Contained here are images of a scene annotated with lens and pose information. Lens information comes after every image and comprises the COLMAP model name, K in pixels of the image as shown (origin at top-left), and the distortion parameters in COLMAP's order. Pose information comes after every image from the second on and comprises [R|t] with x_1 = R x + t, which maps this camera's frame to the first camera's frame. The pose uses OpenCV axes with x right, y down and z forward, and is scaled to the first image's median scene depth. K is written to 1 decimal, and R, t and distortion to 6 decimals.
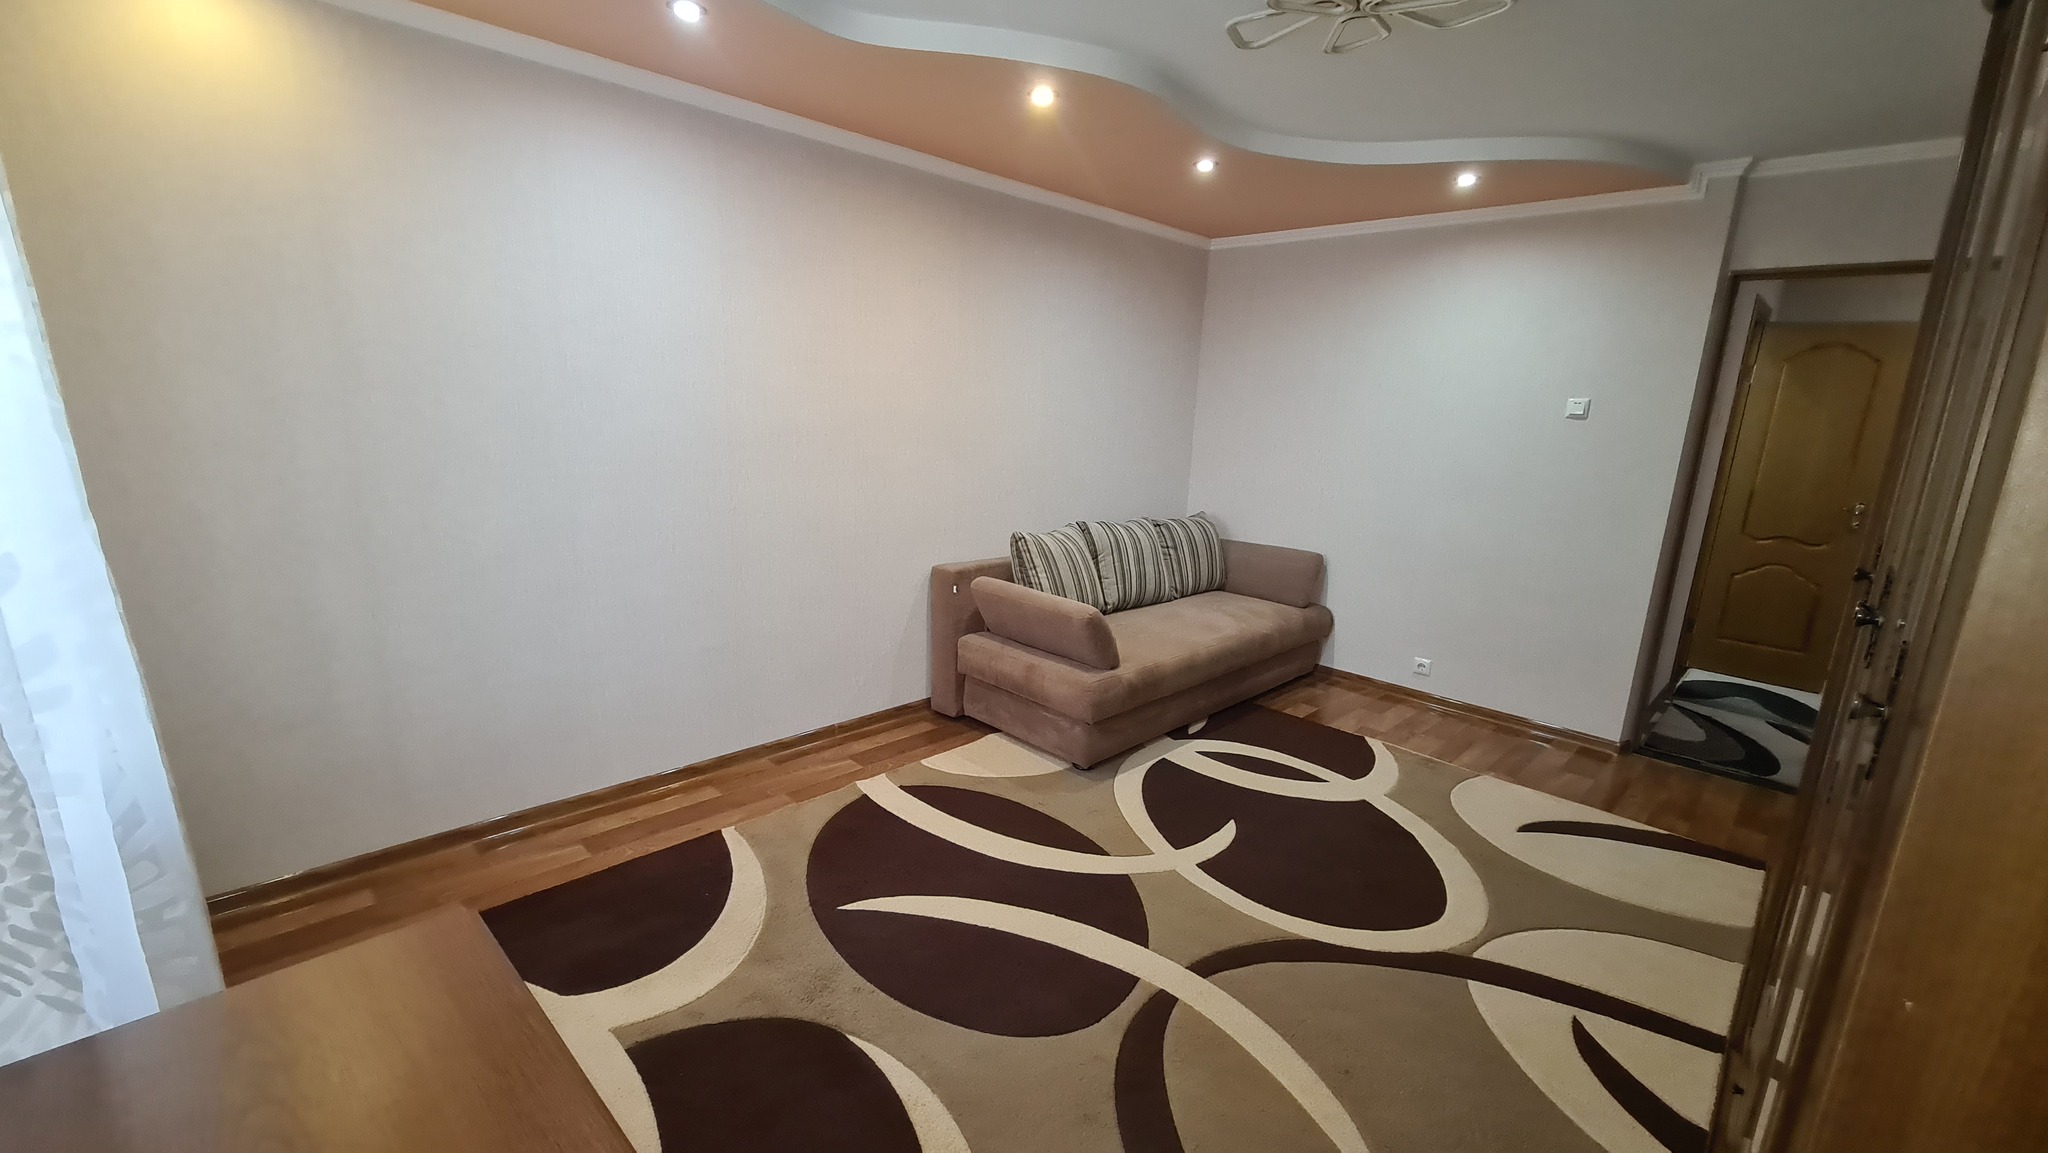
lens RADIAL K [[839.3, 0, 1018.2], [0, 839.3, 582.9], [0, 0, 1]] dist [0.008269, -0.004011]
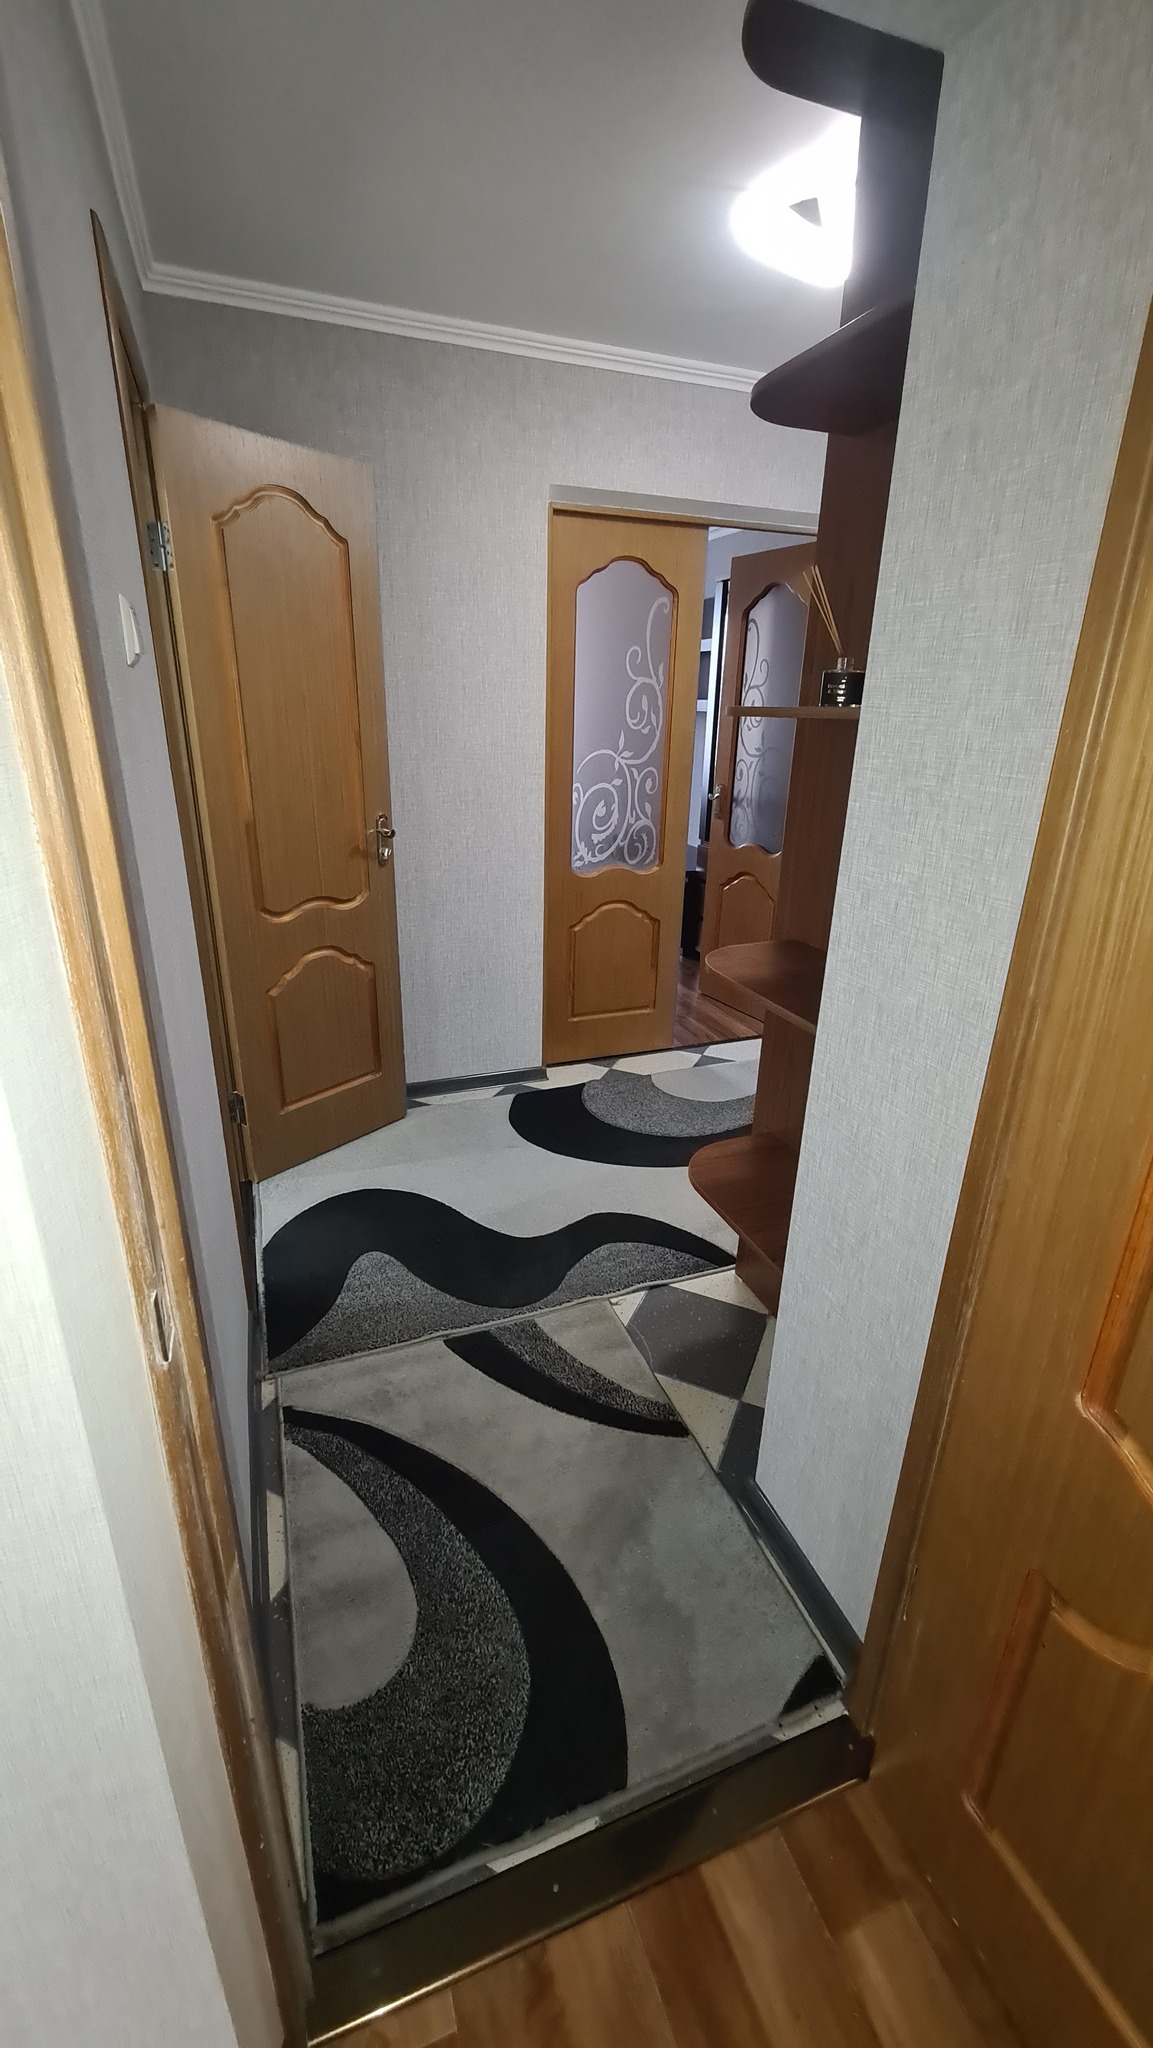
lens RADIAL K [[839.3, 0, 574.9], [0, 839.3, 1014.4], [0, 0, 1]] dist [0.008269, -0.004011]
pose [[0.414533, -0.354648, 0.838085, 0.755679], [0.192228, 0.934282, 0.300276, -0.166907], [-0.889500, 0.036629, 0.455464, 0.915497]]
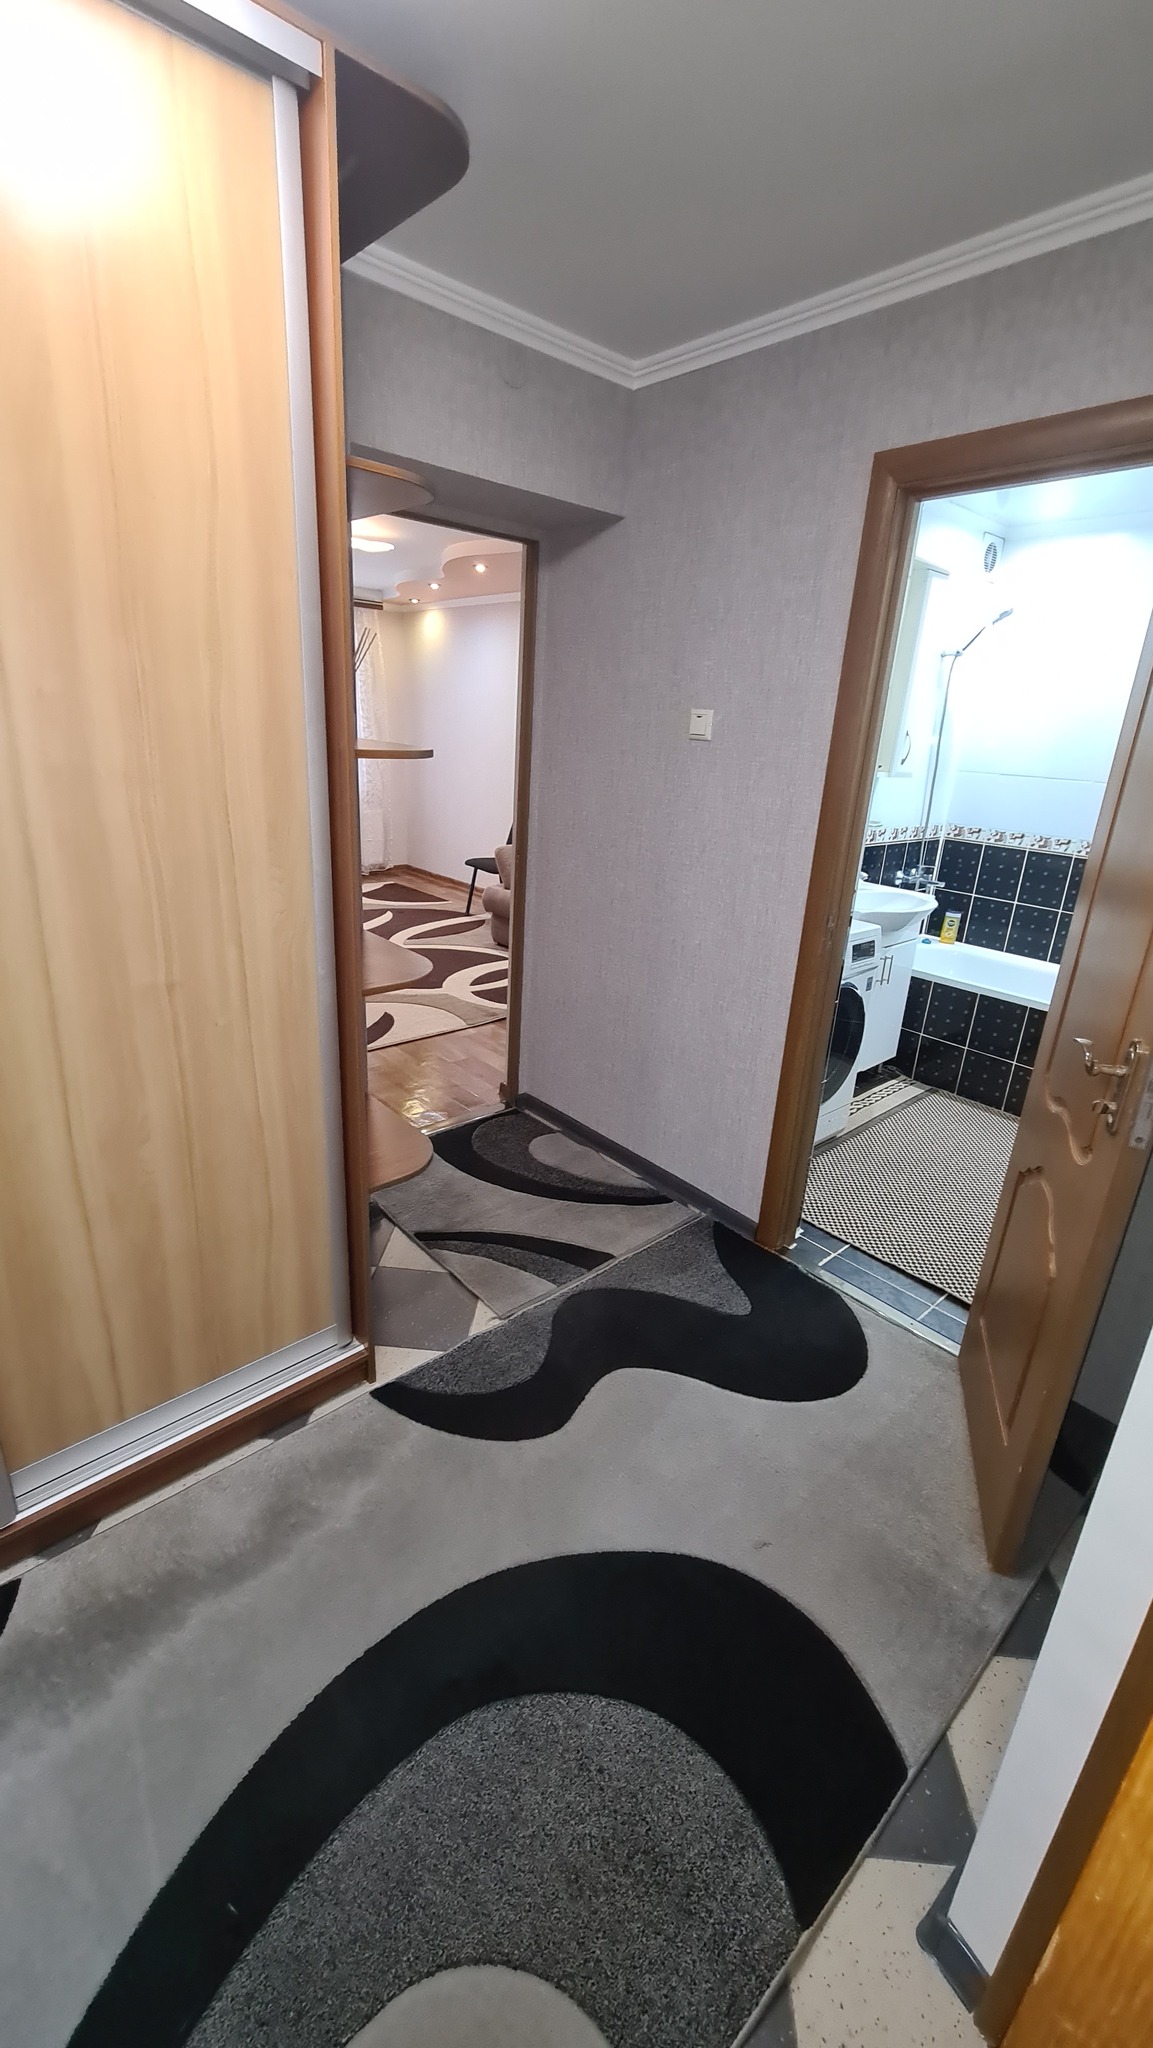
lens RADIAL K [[839.3, 0, 567.8], [0, 839.3, 1019.3], [0, 0, 1]] dist [0.008269, -0.004011]
pose [[-0.067290, 0.291077, -0.954330, 1.790479], [-0.268316, 0.915982, 0.298300, -0.194790], [0.960978, 0.276134, 0.016464, 1.167776]]
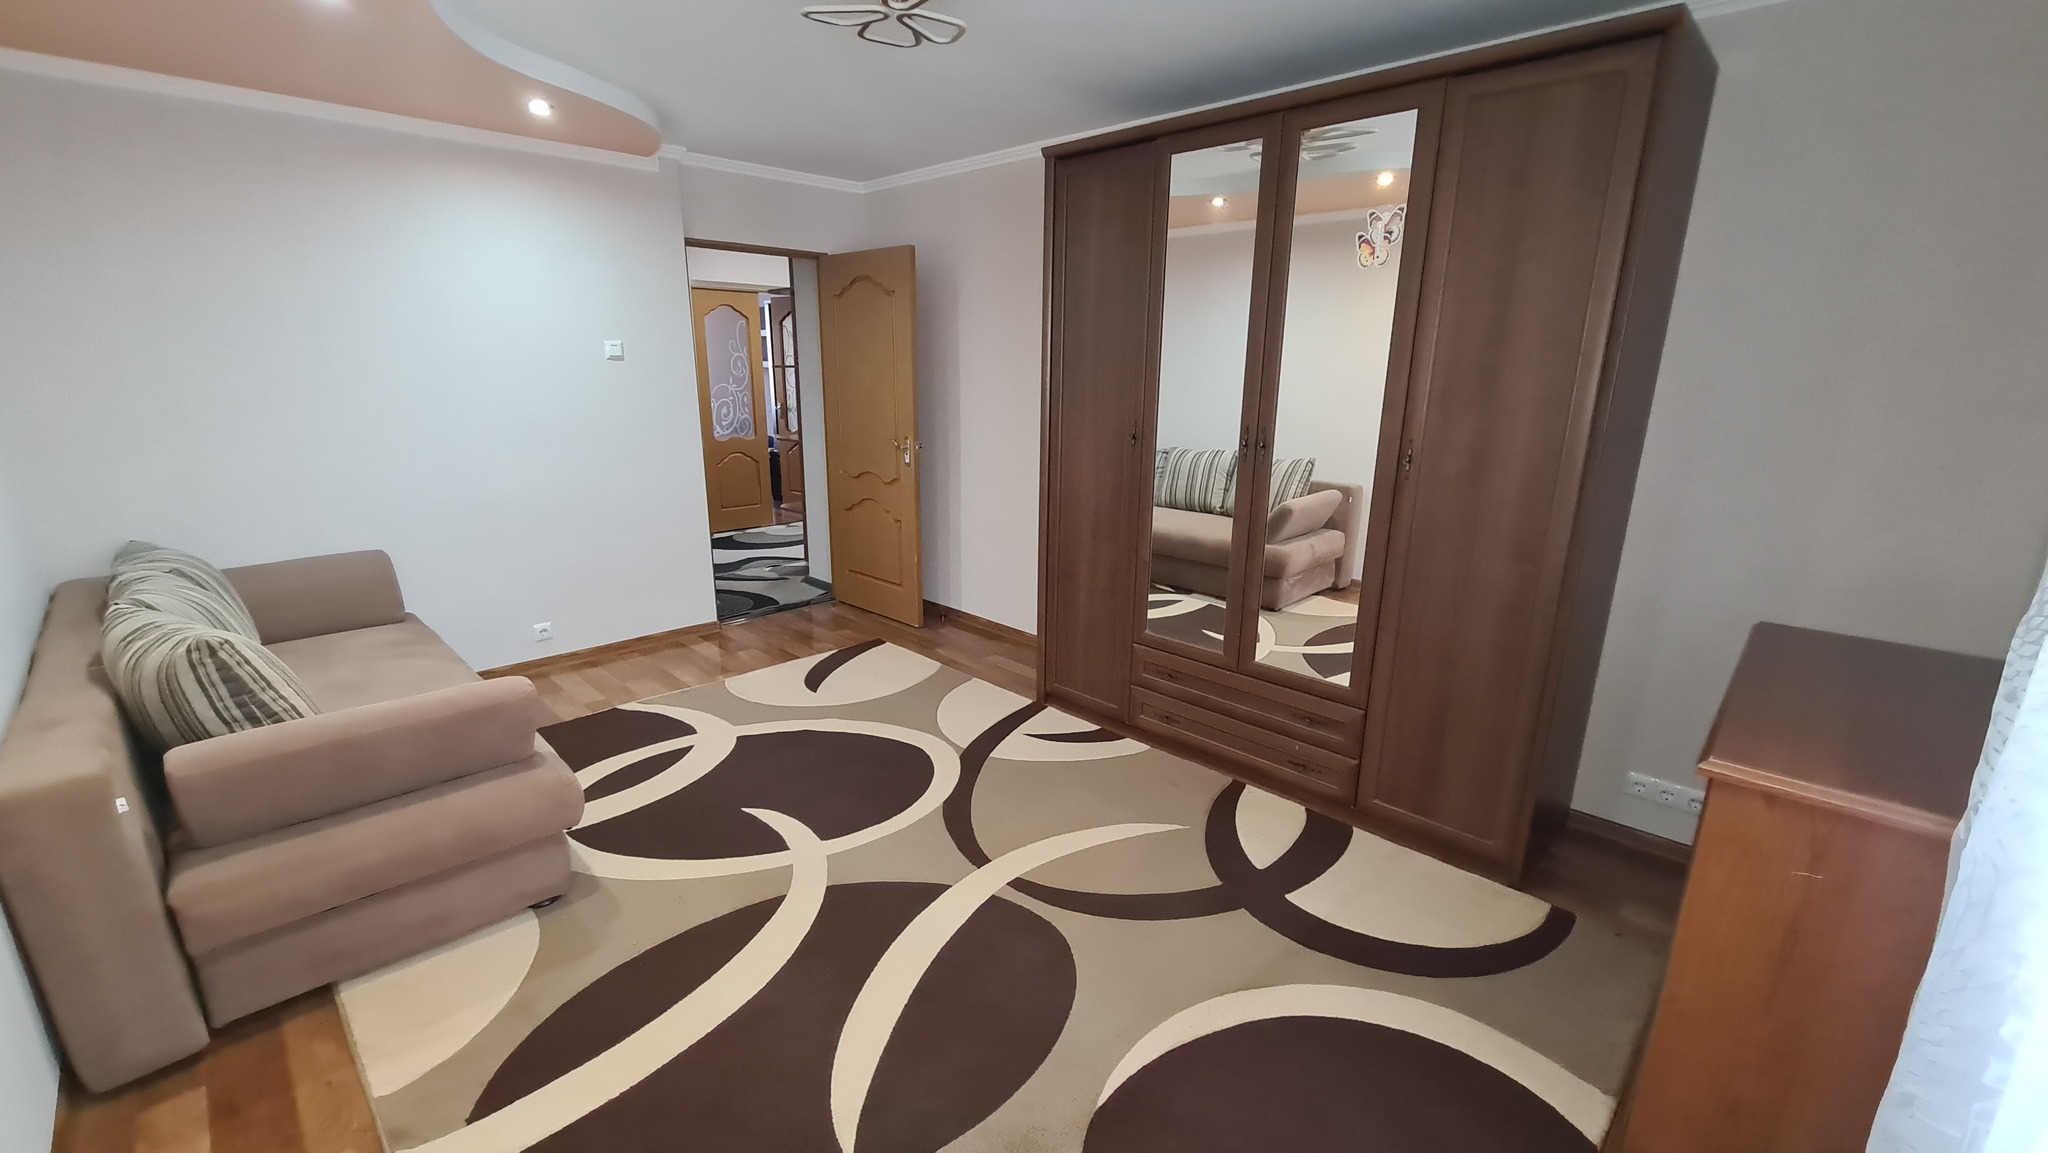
lens RADIAL K [[839.3, 0, 1017.7], [0, 839.3, 583.6], [0, 0, 1]] dist [0.008269, -0.004011]
pose [[0.004868, -0.299901, 0.953958, -0.518941], [0.203425, 0.934319, 0.292689, -0.153876], [-0.979079, 0.192634, 0.065556, 0.531565]]
